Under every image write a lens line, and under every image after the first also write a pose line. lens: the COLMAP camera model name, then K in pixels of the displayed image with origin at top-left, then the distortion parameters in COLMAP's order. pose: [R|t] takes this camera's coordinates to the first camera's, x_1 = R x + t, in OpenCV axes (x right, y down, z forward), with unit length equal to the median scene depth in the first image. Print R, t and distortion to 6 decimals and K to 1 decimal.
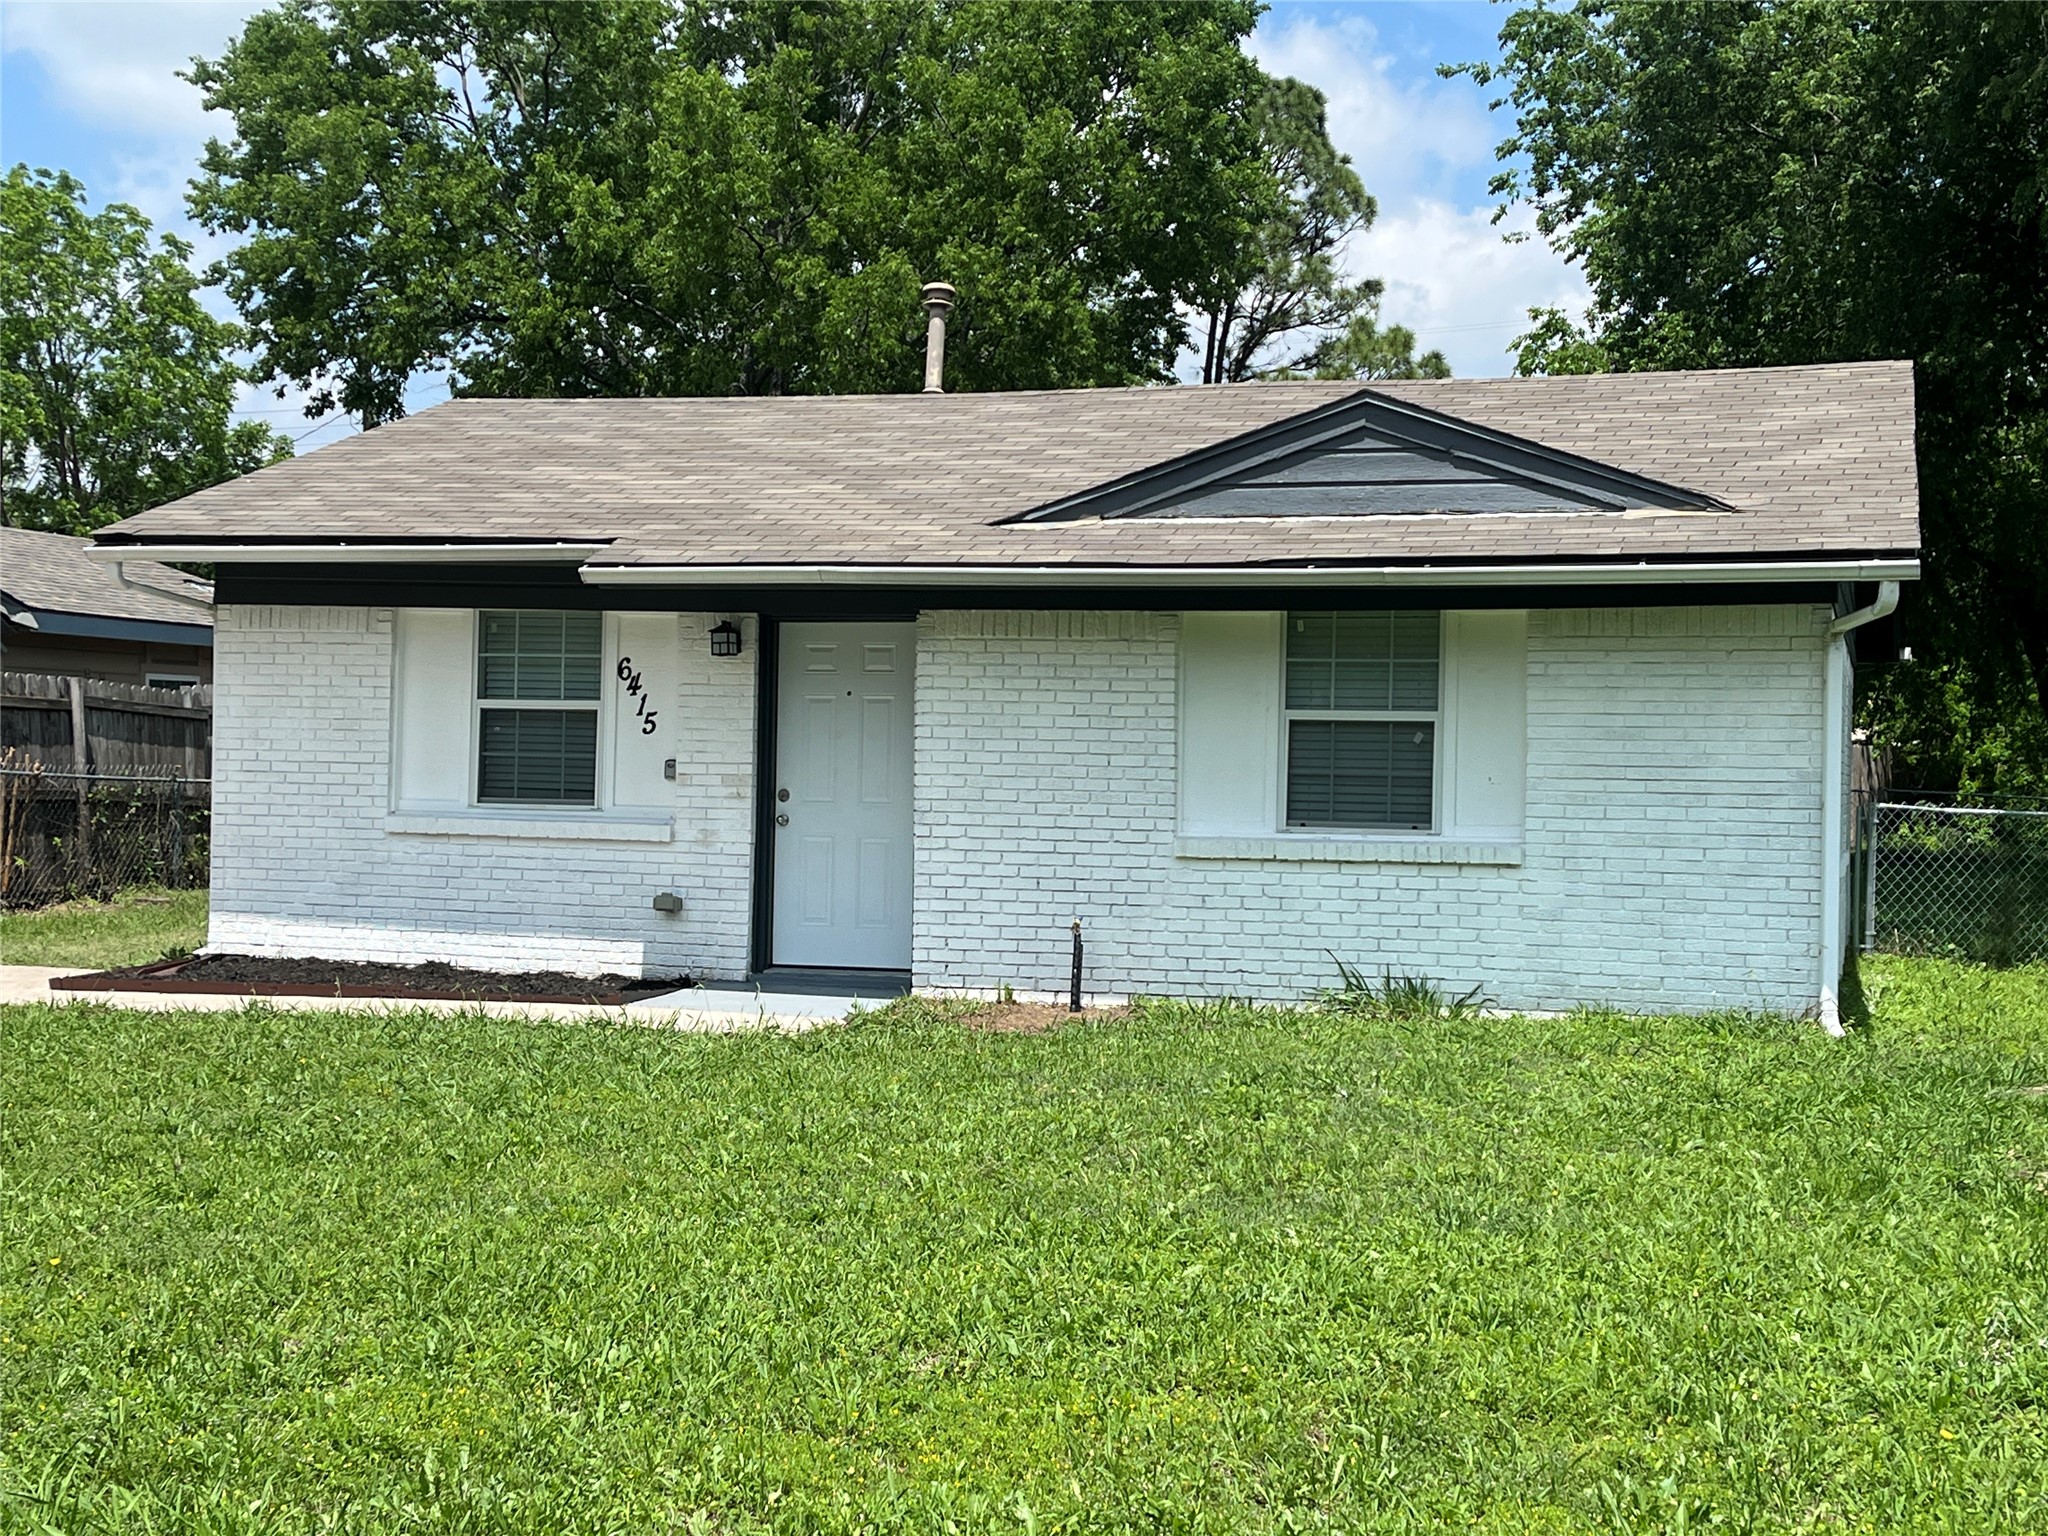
lens RADIAL K [[2702.2, 0, 1023.9], [0, 2702.2, 764.7], [0, 0, 1]] dist [0.020285, 0.000000]
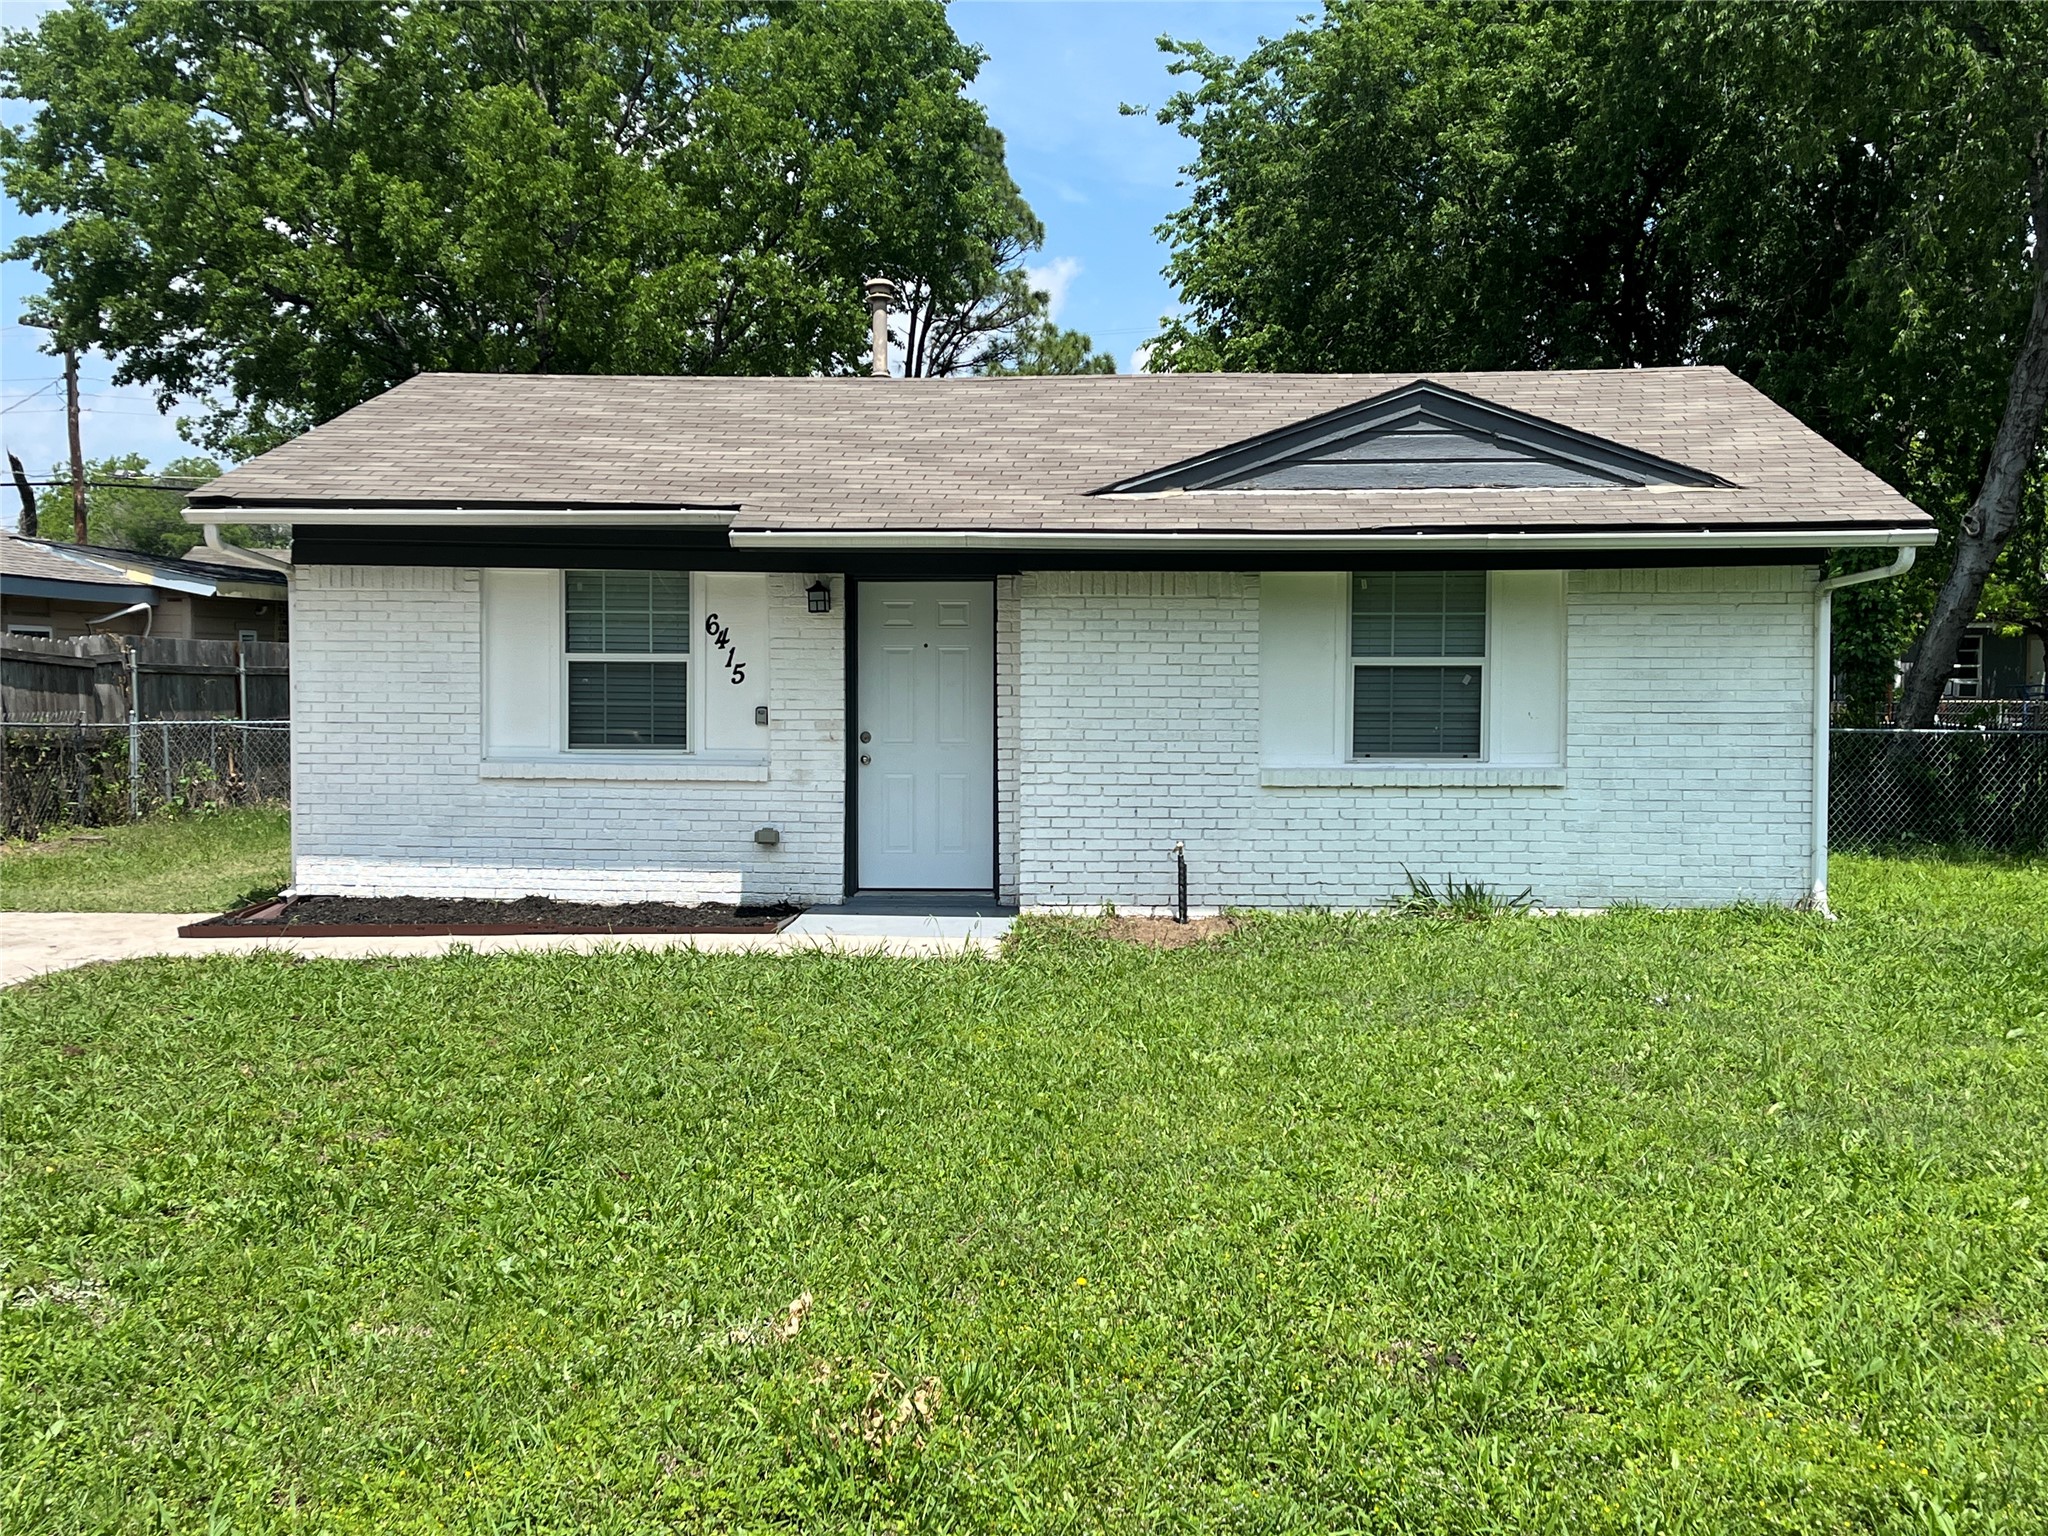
lens RADIAL K [[2141.3, 0, 1023.9], [0, 2141.3, 772.5], [0, 0, 1]] dist [0.020319, 0.000000]
pose [[0.972331, -0.023740, 0.232398, -0.245010], [0.014071, 0.998968, 0.043178, -0.011956], [-0.233183, -0.038713, 0.971662, 0.132702]]
